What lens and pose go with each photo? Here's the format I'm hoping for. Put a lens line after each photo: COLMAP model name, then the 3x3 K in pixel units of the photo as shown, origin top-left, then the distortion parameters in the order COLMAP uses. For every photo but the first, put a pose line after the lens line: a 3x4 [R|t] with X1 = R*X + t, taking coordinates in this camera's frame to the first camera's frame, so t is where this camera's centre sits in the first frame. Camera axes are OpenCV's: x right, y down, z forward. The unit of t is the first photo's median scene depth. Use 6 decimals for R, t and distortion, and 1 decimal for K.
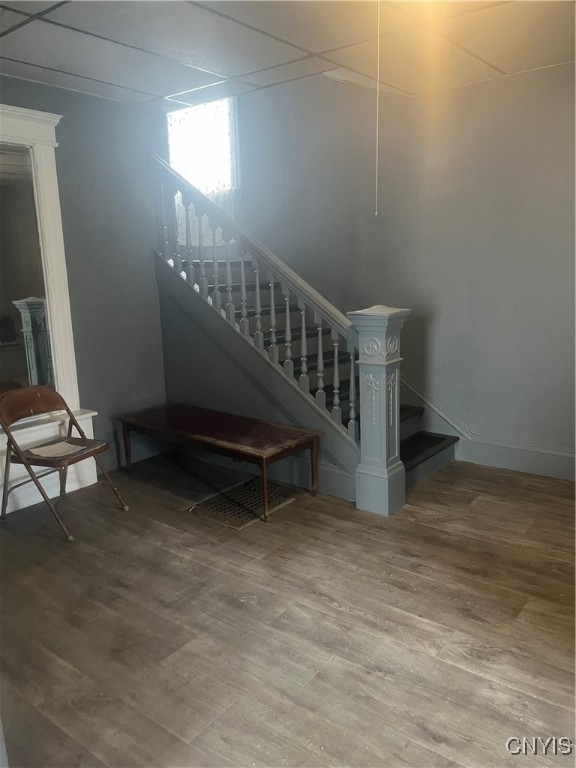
lens RADIAL K [[586.4, 0, 287.0], [0, 586.4, 380.7], [0, 0, 1]] dist [0.052978, -0.050672]
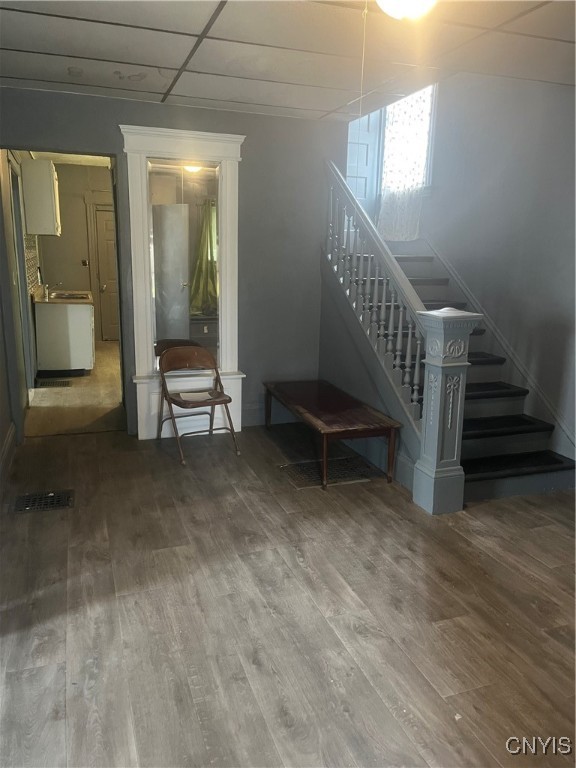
lens RADIAL K [[586.4, 0, 285.3], [0, 586.4, 381.2], [0, 0, 1]] dist [0.052978, -0.050672]
pose [[0.840353, 0.152605, -0.520115, 0.470465], [-0.141426, 0.988043, 0.061396, -0.026497], [0.523265, 0.021963, 0.851887, -0.008031]]
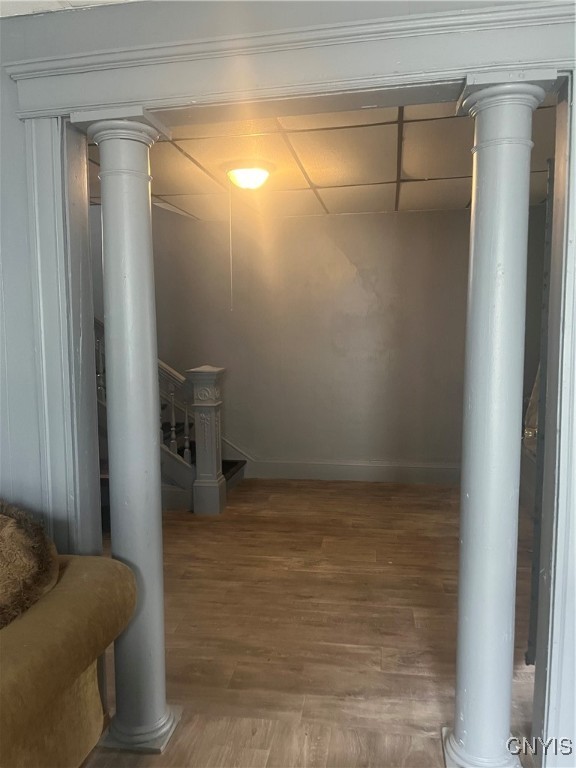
lens RADIAL K [[586.4, 0, 291.1], [0, 586.4, 383.3], [0, 0, 1]] dist [0.052978, -0.050672]
pose [[0.875930, -0.025278, 0.481776, -0.358705], [0.076645, 0.993235, -0.087236, 0.057559], [-0.476311, 0.113338, 0.871942, -0.351139]]
